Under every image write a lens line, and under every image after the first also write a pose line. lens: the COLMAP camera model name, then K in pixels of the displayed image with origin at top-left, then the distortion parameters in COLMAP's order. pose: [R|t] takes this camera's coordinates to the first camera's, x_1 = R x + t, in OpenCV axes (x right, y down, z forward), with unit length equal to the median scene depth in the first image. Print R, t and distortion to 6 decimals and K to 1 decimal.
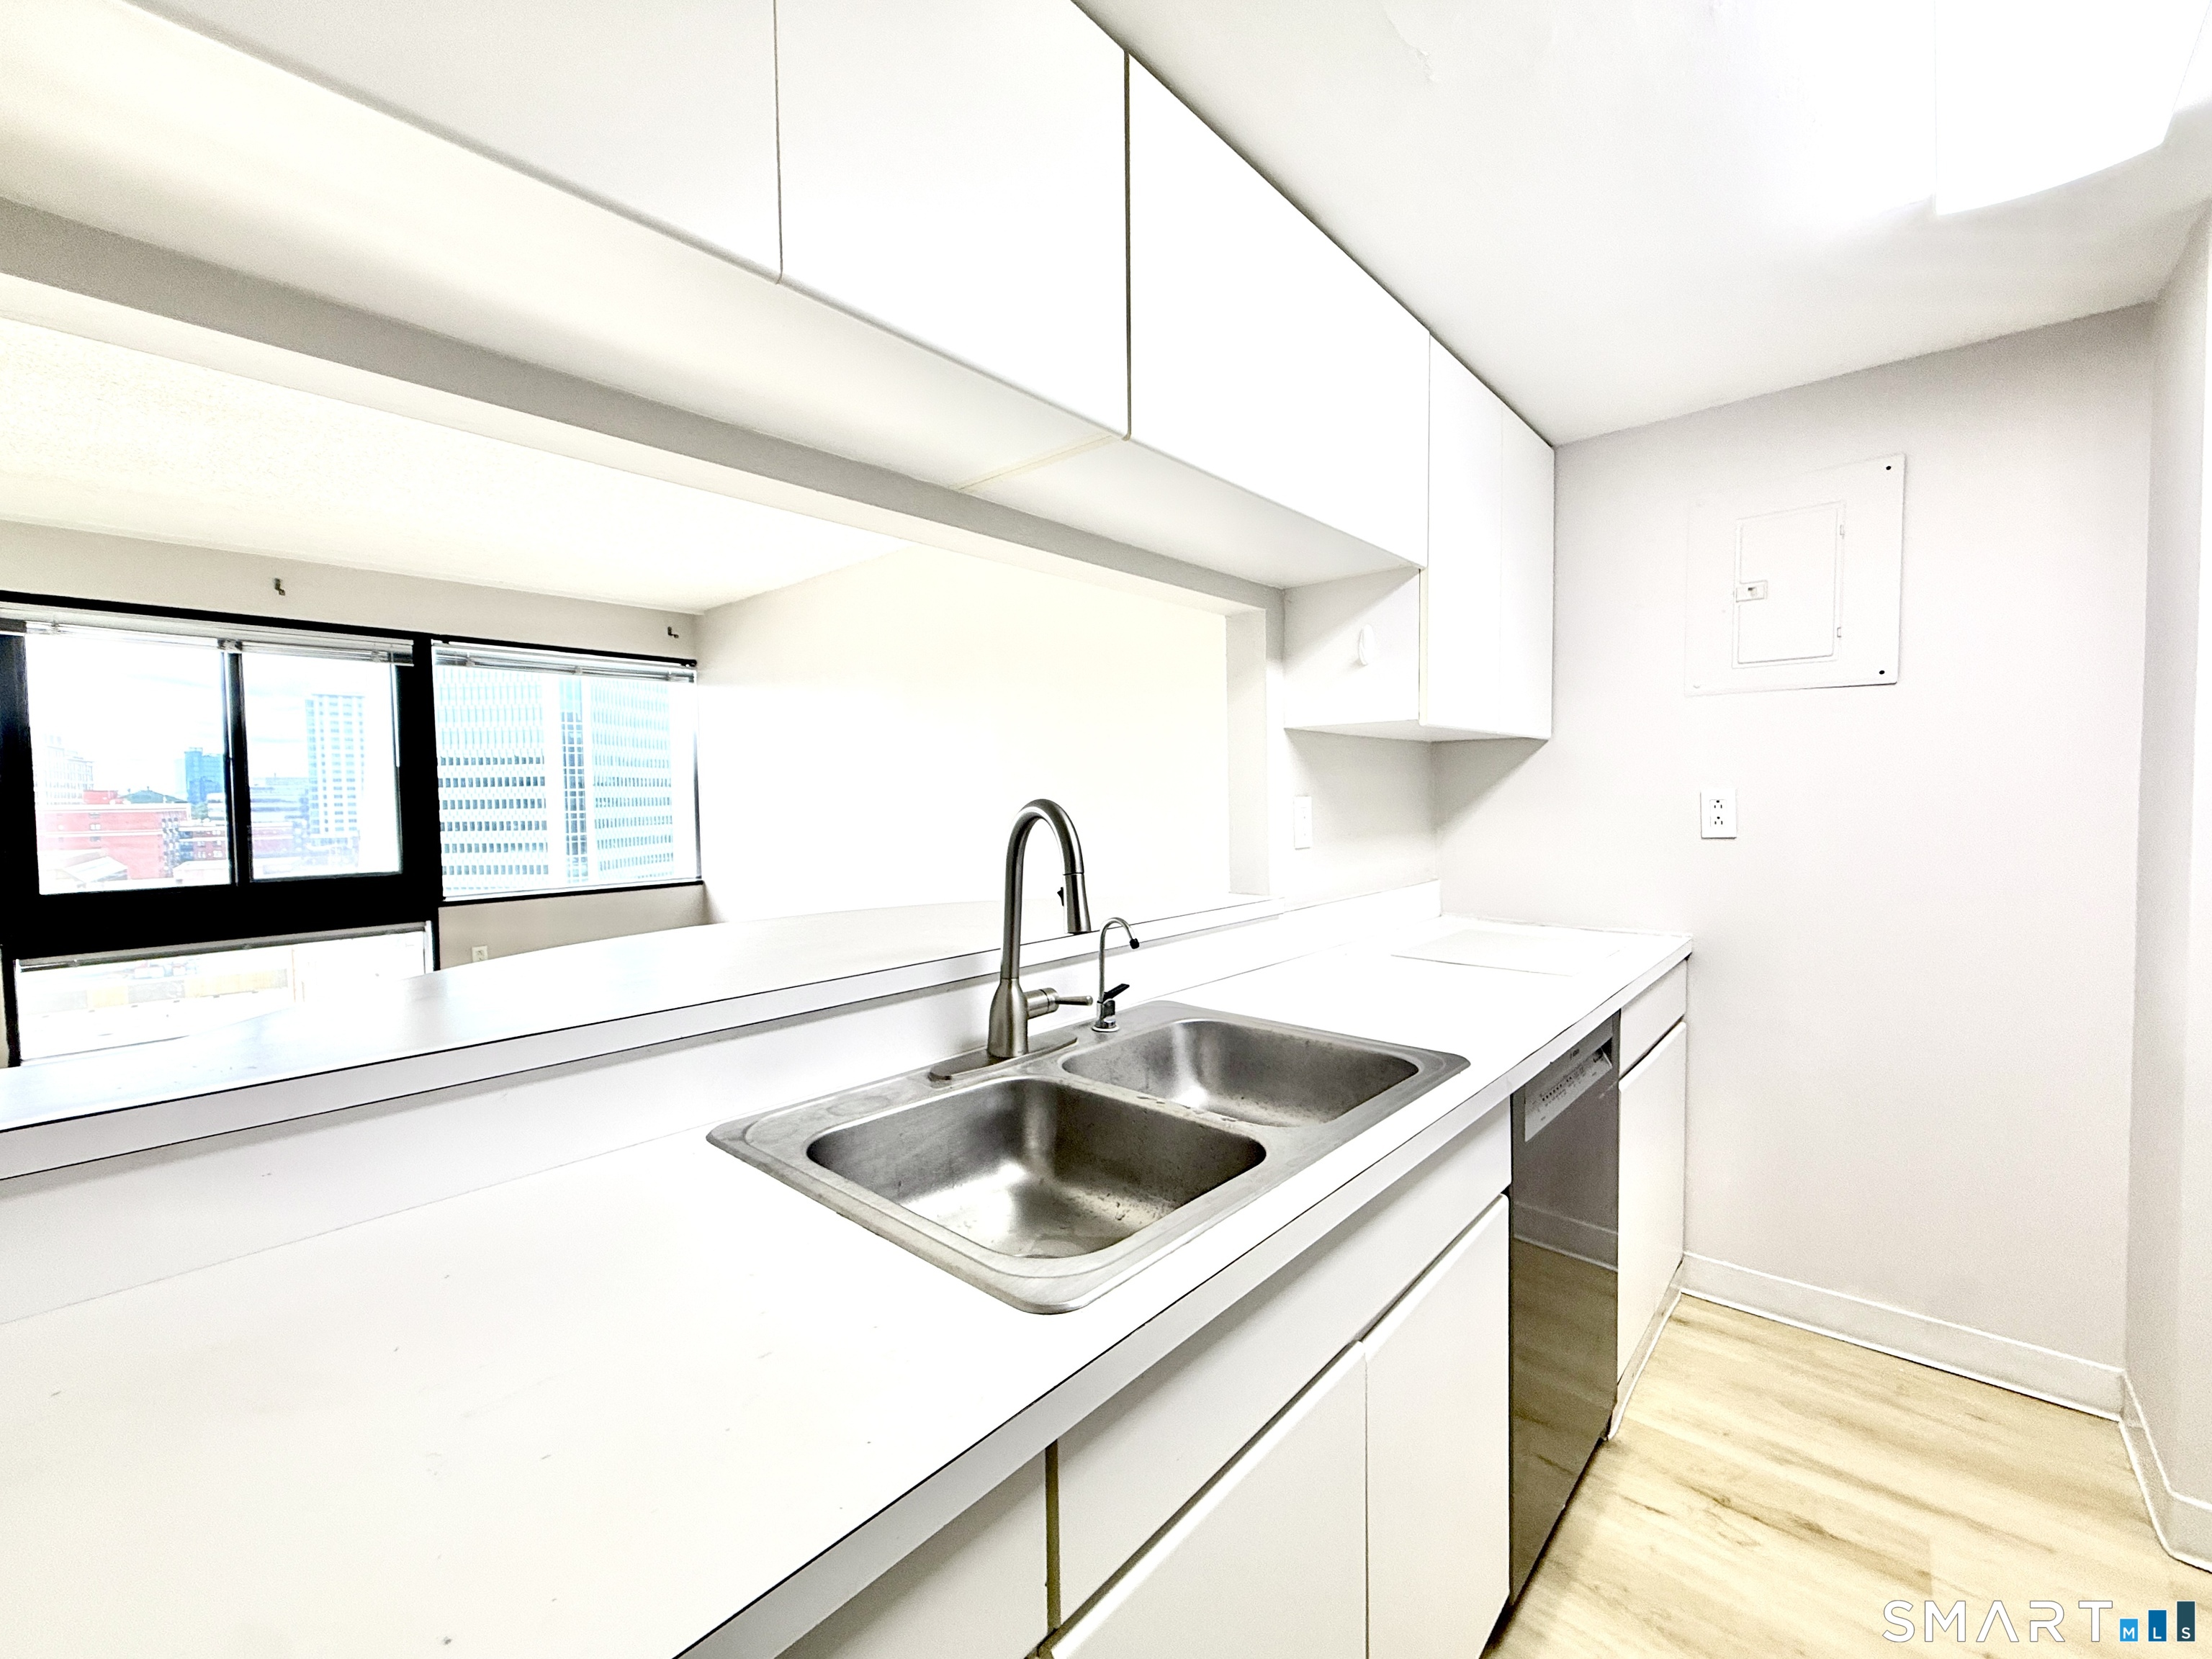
lens RADIAL K [[897.6, 0, 1106.0], [0, 897.6, 829.5], [0, 0, 1]] dist [-0.001511, -0.000164]
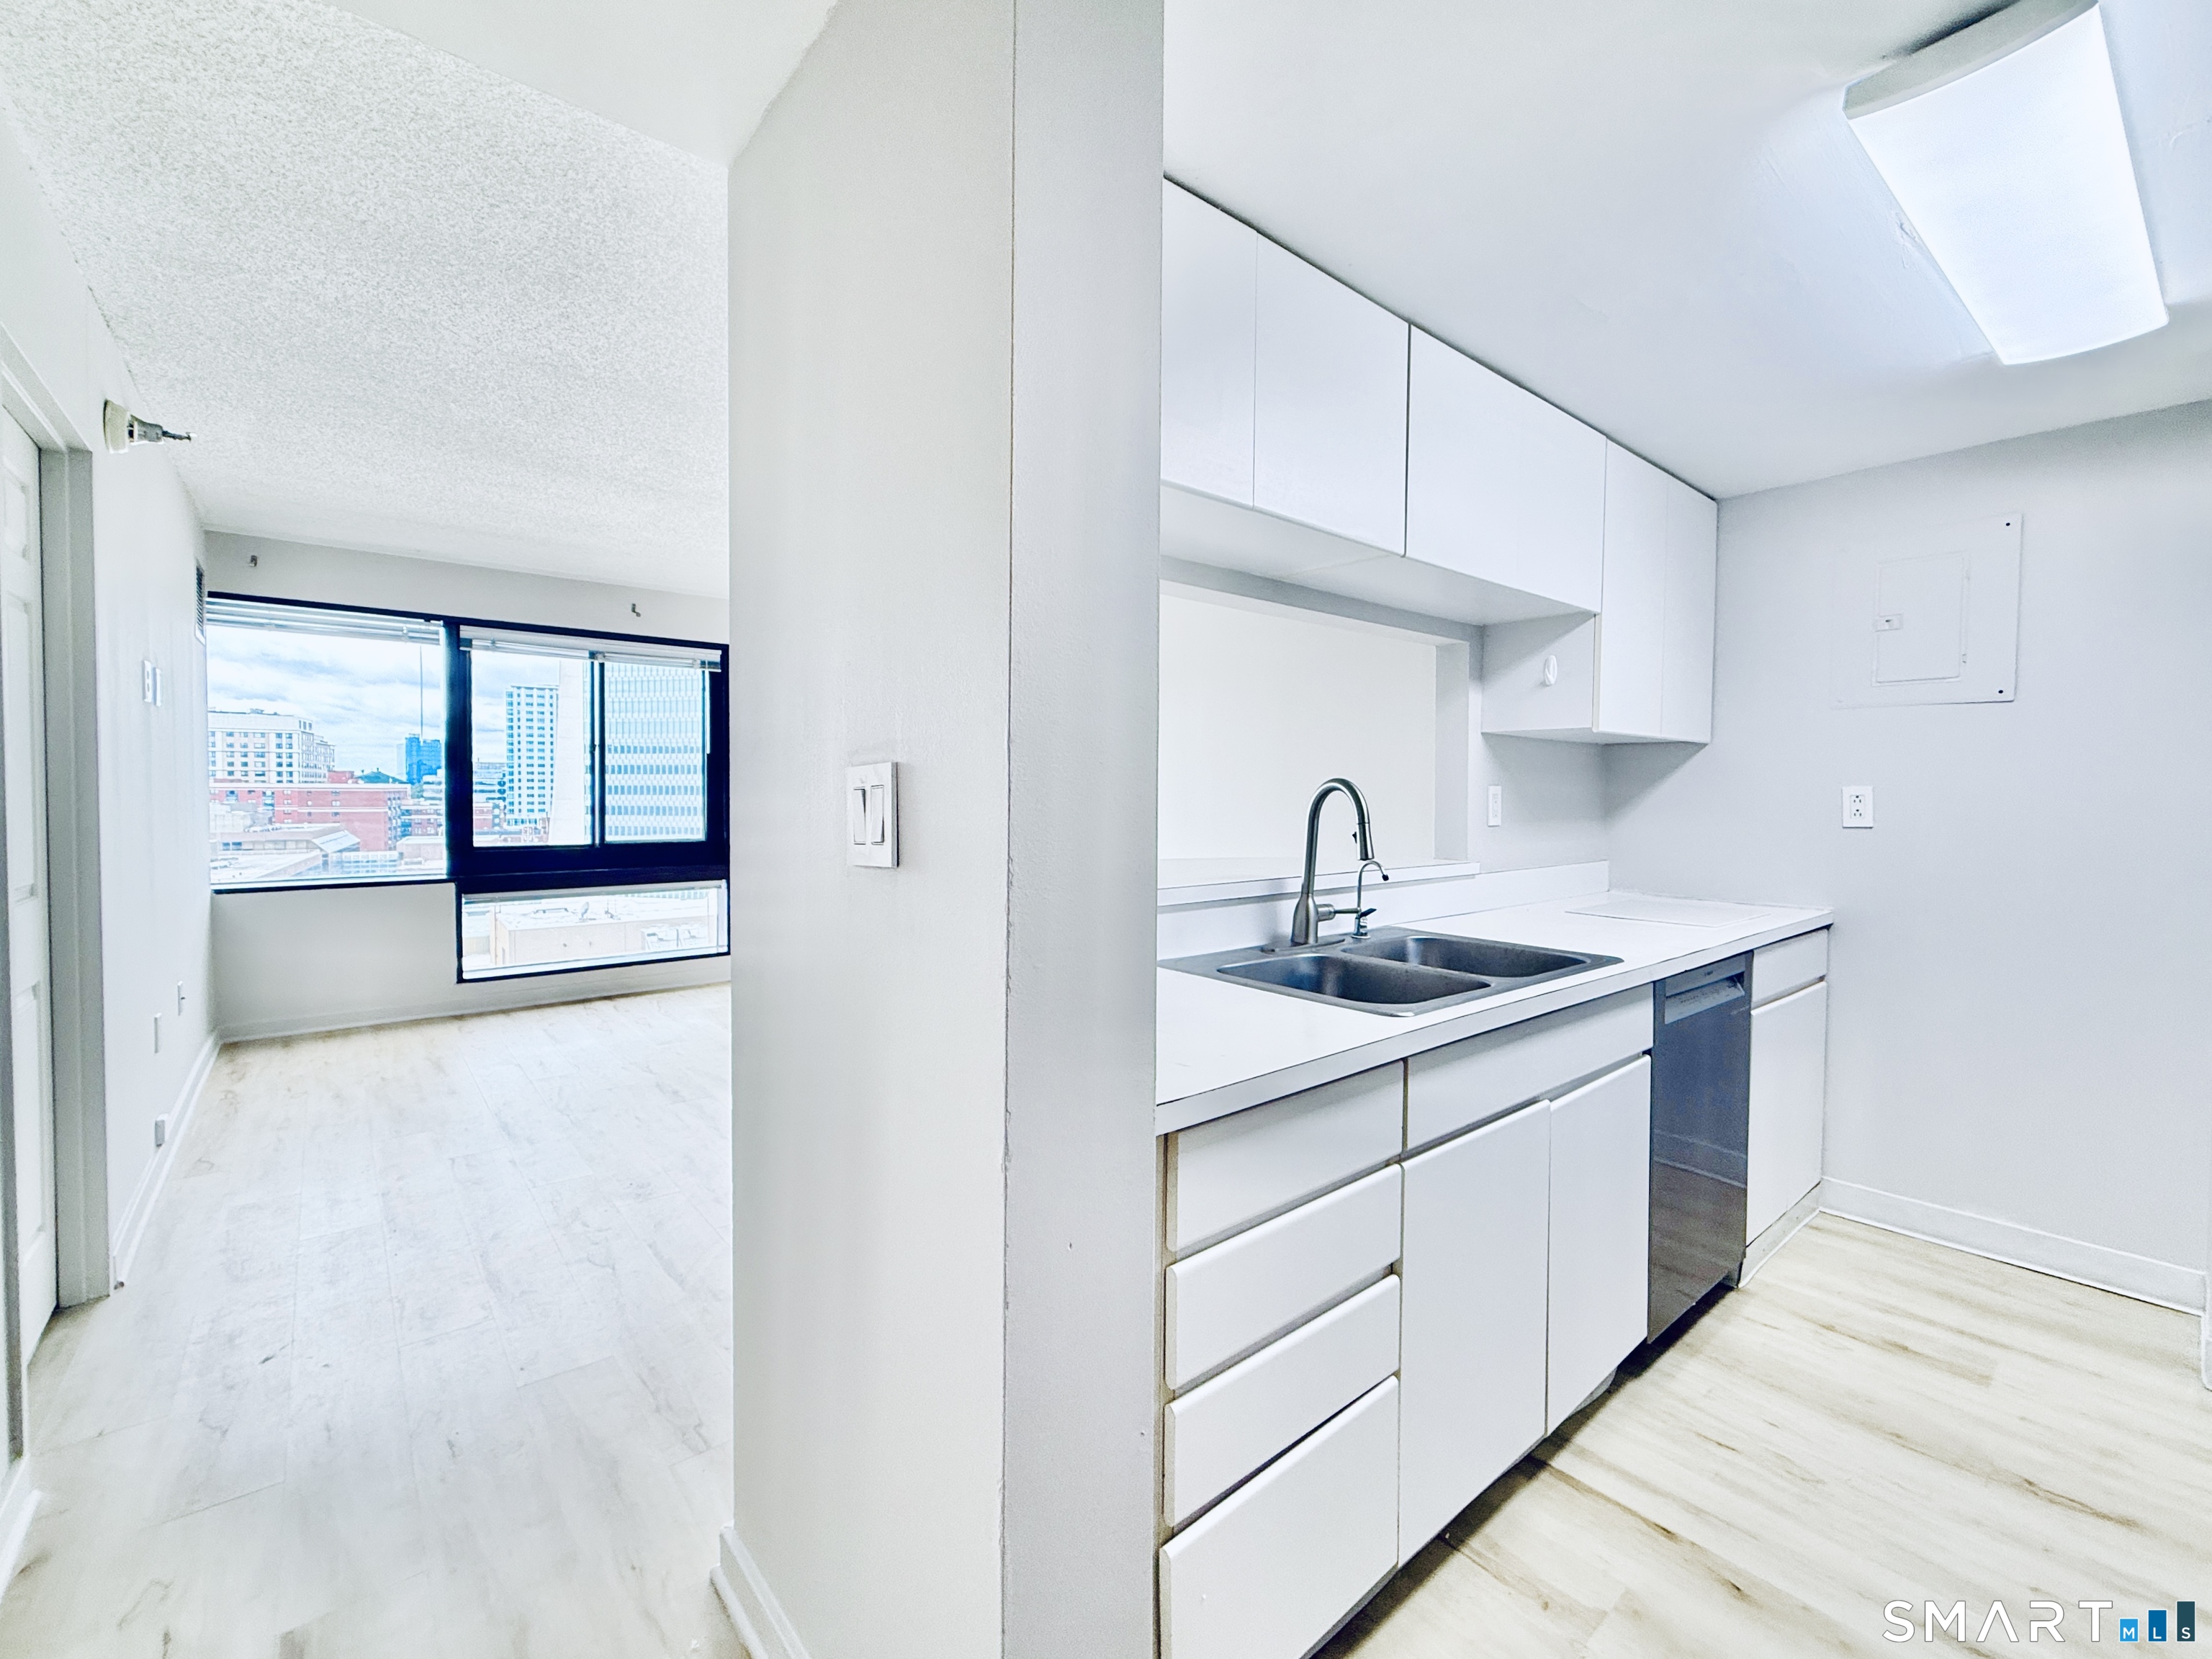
lens RADIAL K [[925.4, 0, 1109.0], [0, 925.4, 816.1], [0, 0, 1]] dist [0.001317, -0.000235]
pose [[0.989491, 0.023164, -0.142725, -0.077877], [-0.024930, 0.999633, -0.010594, 0.019468], [0.142427, 0.014040, 0.989706, -0.221659]]
